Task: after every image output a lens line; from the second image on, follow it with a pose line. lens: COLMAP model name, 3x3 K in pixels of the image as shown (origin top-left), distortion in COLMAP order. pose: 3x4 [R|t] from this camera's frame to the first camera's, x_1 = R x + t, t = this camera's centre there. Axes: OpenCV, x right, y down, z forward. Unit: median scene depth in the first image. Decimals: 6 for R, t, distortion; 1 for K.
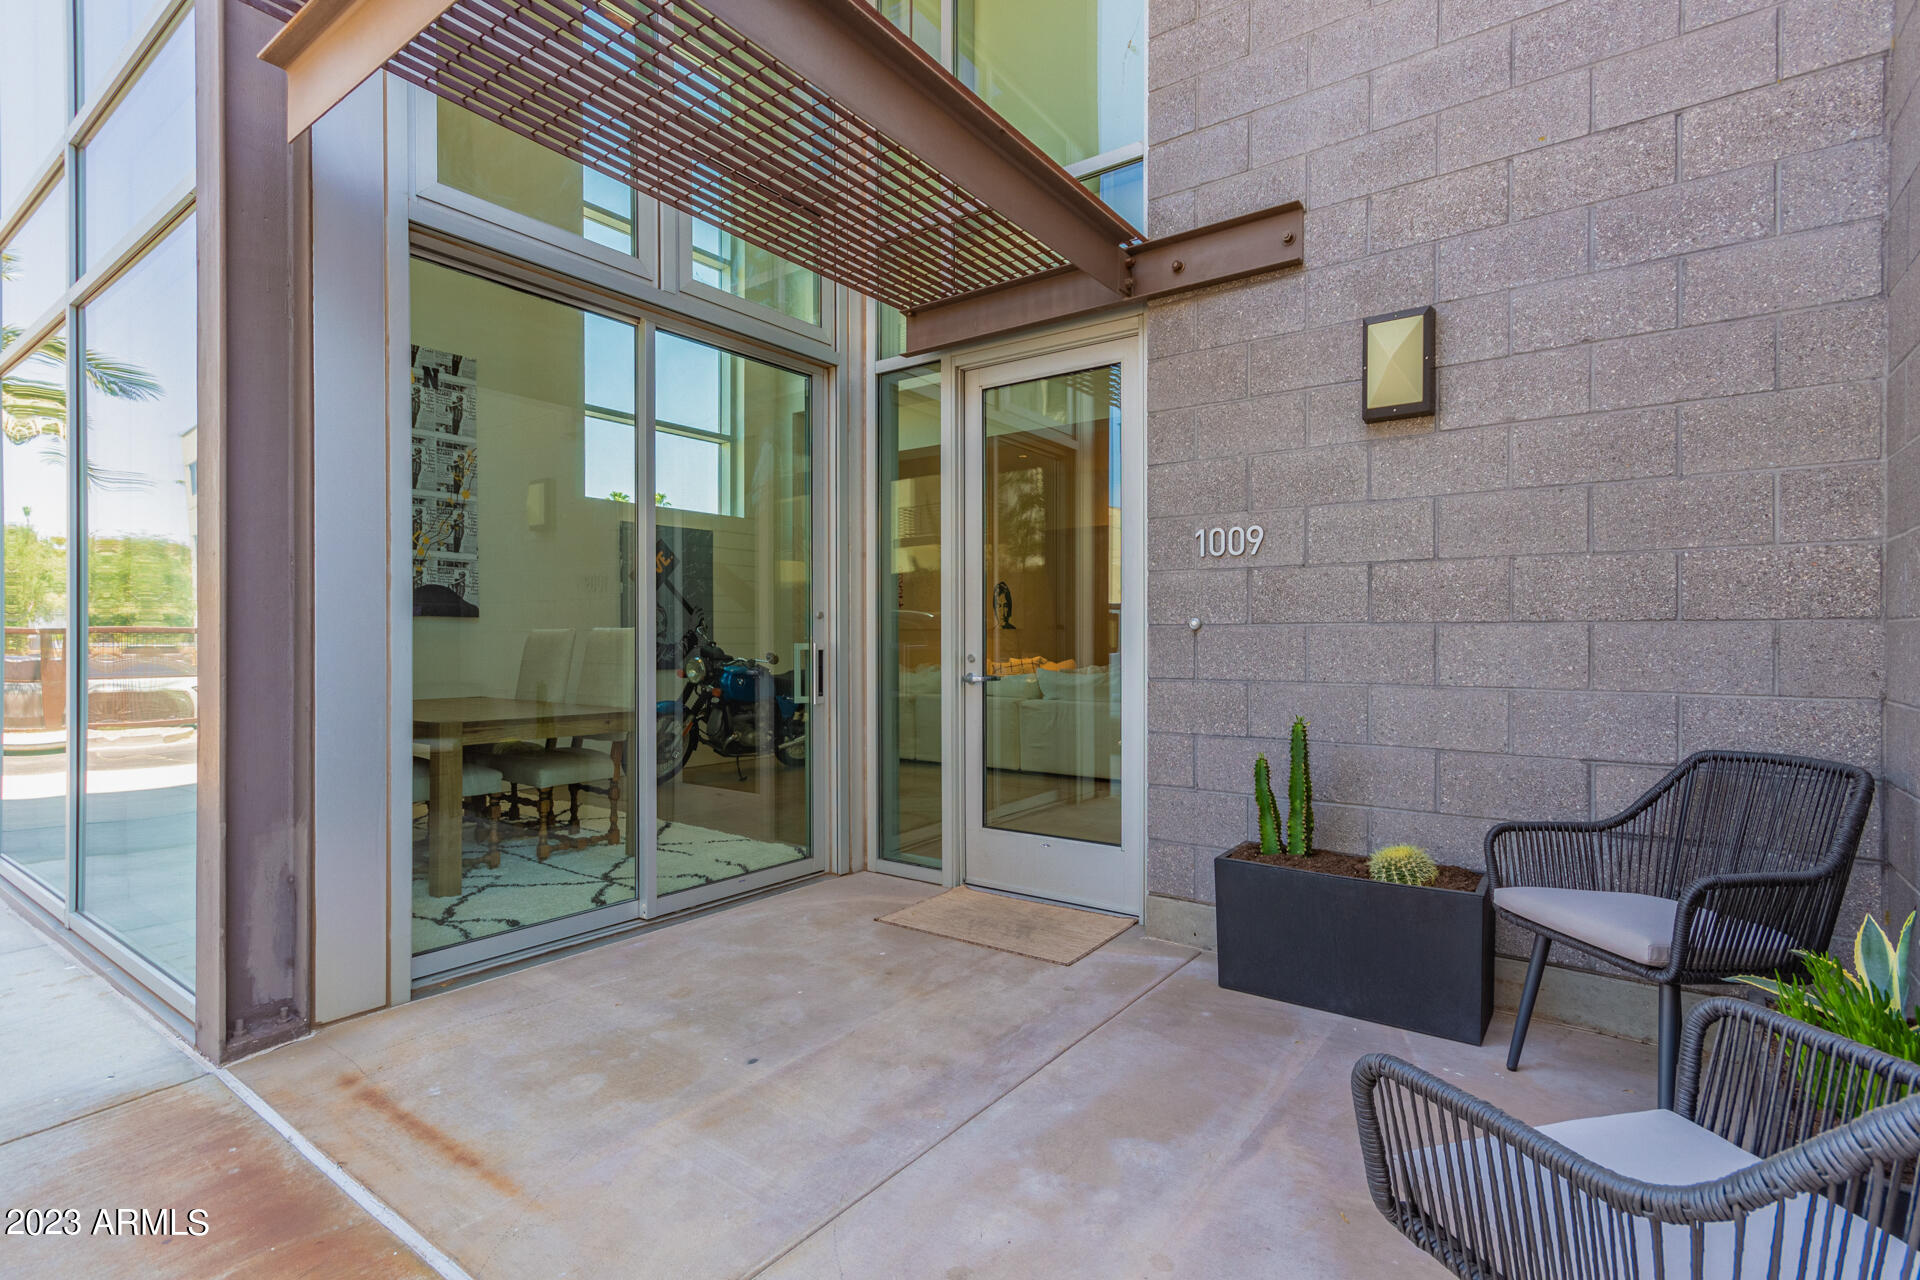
lens RADIAL K [[909.6, 0, 974.0], [0, 909.6, 643.1], [0, 0, 1]] dist [0.001320, 0.000759]
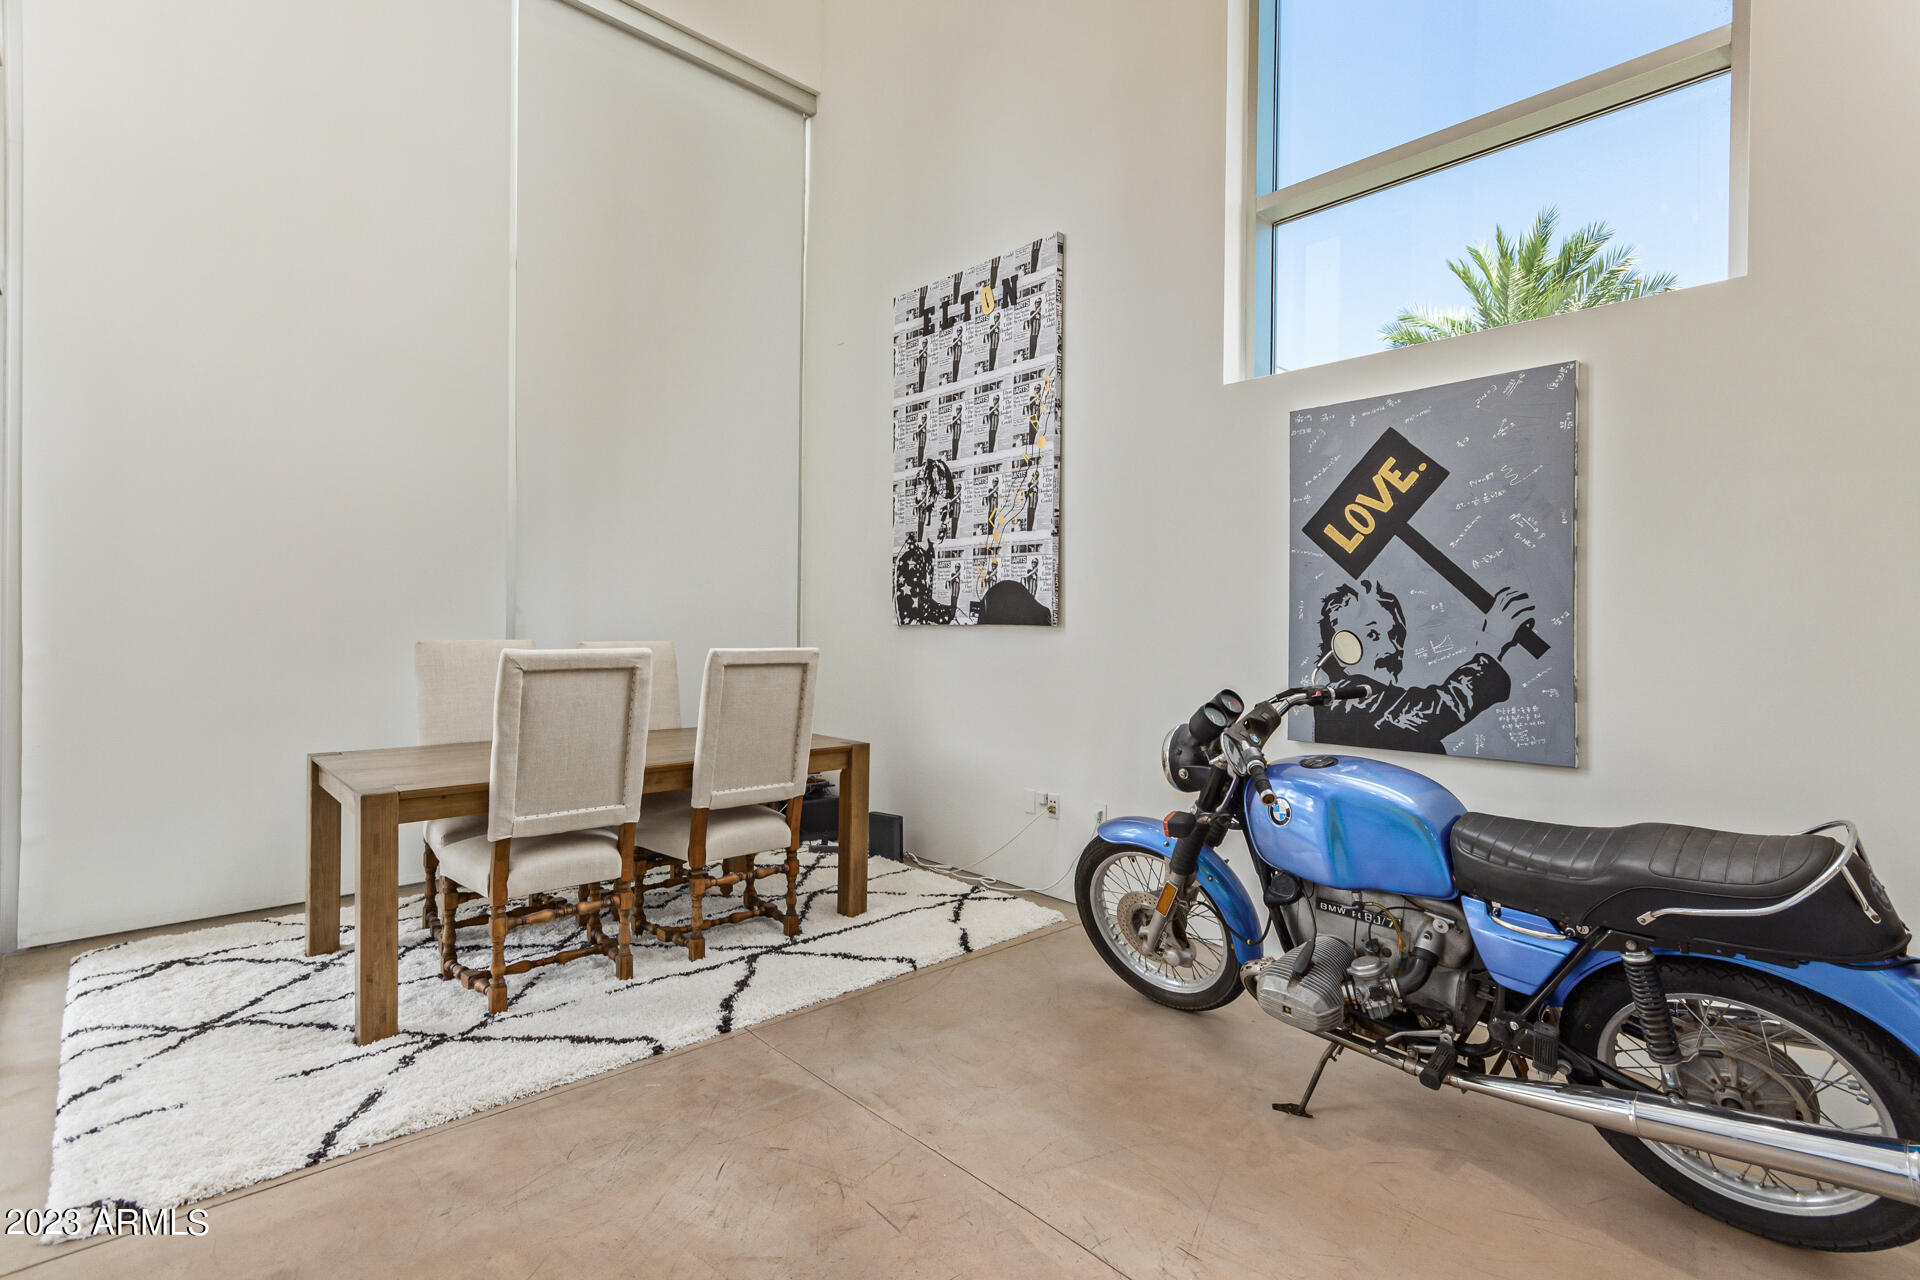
lens RADIAL K [[911.9, 0, 970.7], [0, 911.9, 623.6], [0, 0, 1]] dist [0.000060, 0.000320]
pose [[-0.190126, -0.001988, -0.981758, 0.202008], [-0.014033, 0.999901, 0.000693, -0.053677], [0.981659, 0.013908, -0.190135, 1.969817]]
